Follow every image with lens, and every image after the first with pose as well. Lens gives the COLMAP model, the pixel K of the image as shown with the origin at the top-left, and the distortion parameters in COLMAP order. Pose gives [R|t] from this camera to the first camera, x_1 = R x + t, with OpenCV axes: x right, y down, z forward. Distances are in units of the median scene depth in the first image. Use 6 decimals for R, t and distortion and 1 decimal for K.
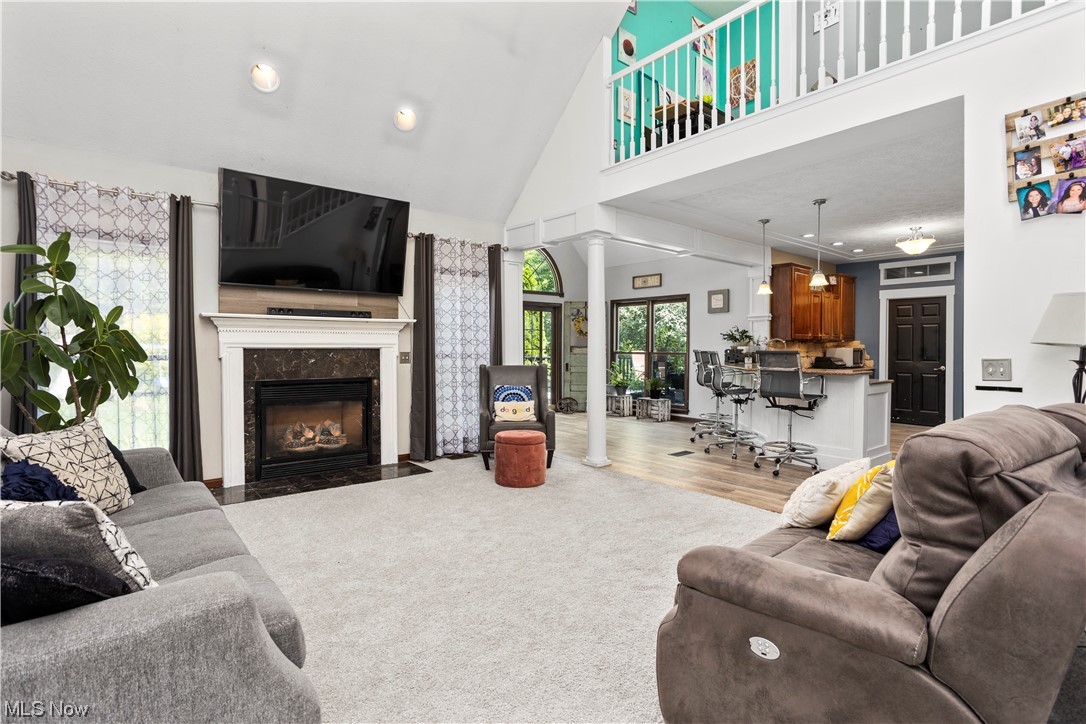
lens RADIAL K [[525.7, 0, 544.8], [0, 525.7, 354.4], [0, 0, 1]] dist [-0.039847, 0.018352]
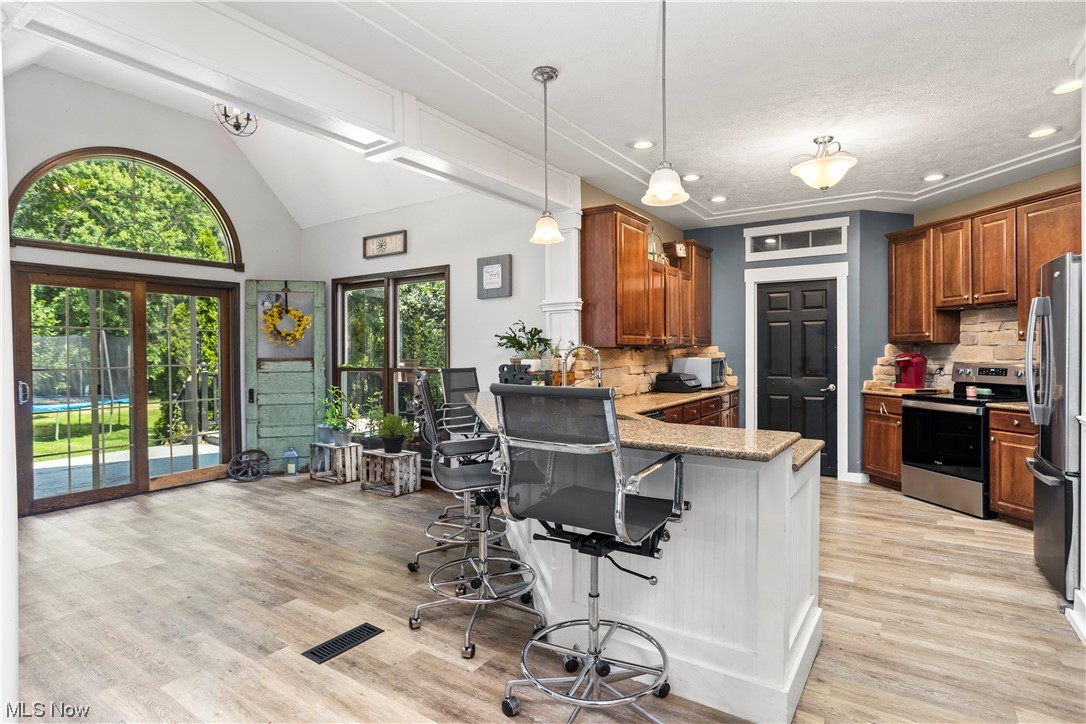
lens RADIAL K [[563.2, 0, 545.3], [0, 563.2, 356.1], [0, 0, 1]] dist [-0.032491, 0.001257]
pose [[0.958962, -0.010577, 0.283338, 0.225947], [0.012084, 0.999921, -0.003572, -0.016008], [-0.283277, 0.006850, 0.959014, 0.439391]]
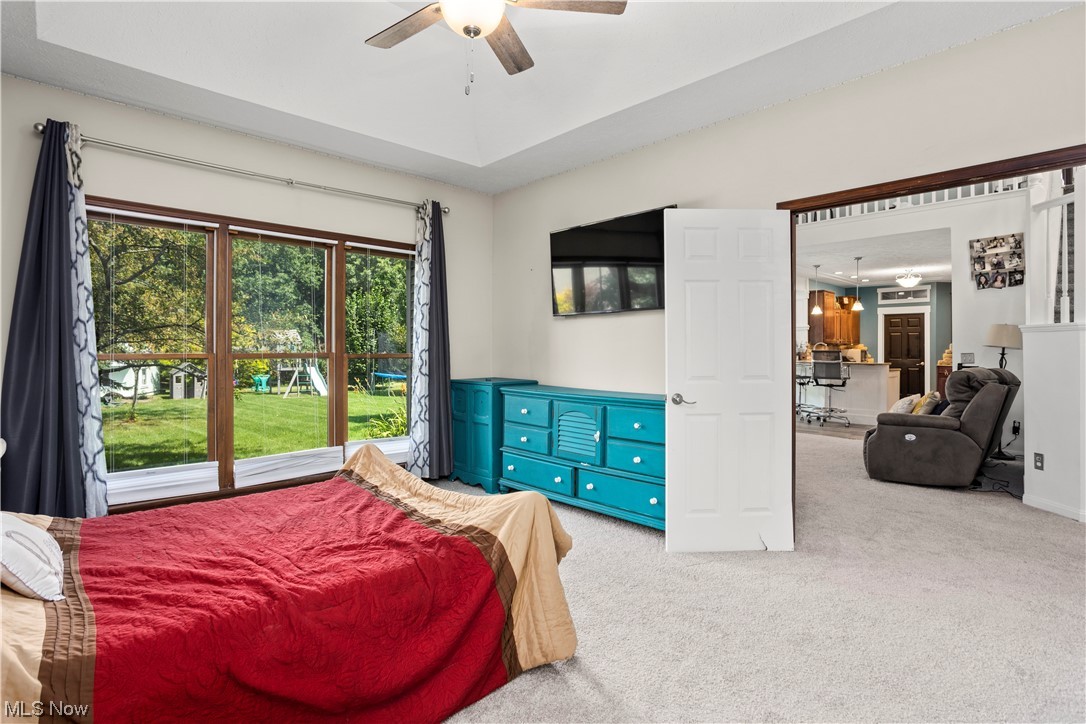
lens RADIAL K [[527.8, 0, 543.3], [0, 527.8, 347.1], [0, 0, 1]] dist [-0.030171, 0.001028]
pose [[0.998390, 0.002066, 0.056676, -0.367786], [-0.001029, 0.999832, -0.018316, 0.008766], [-0.056704, 0.018228, 0.998225, -0.382979]]
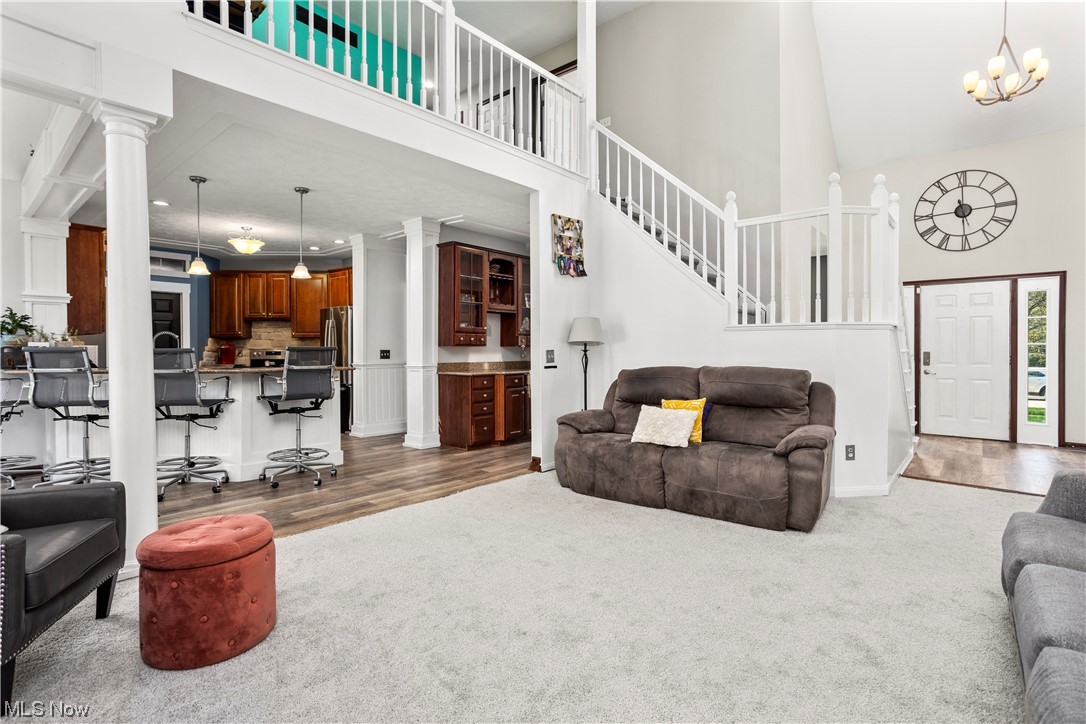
lens RADIAL K [[525.7, 0, 544.8], [0, 525.7, 354.4], [0, 0, 1]] dist [-0.039847, 0.018352]
pose [[-0.159158, -0.012326, 0.987176, -0.328714], [0.012635, 0.999815, 0.014521, -0.001320], [-0.987172, 0.014784, -0.158972, 0.484273]]
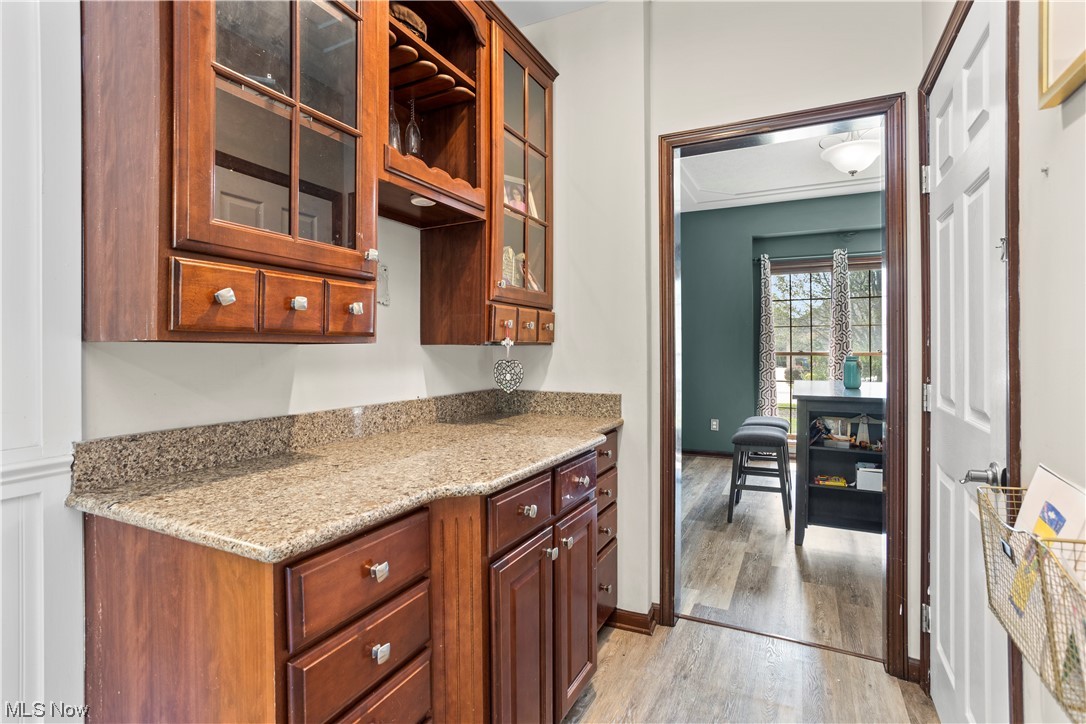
lens RADIAL K [[525.9, 0, 540.7], [0, 525.9, 346.9], [0, 0, 1]] dist [-0.030379, 0.018251]
pose [[-0.387694, 0.006392, 0.921766, 0.331633], [0.016790, 0.999859, 0.000128, -0.000694], [-0.921635, 0.015526, -0.387746, 0.460184]]
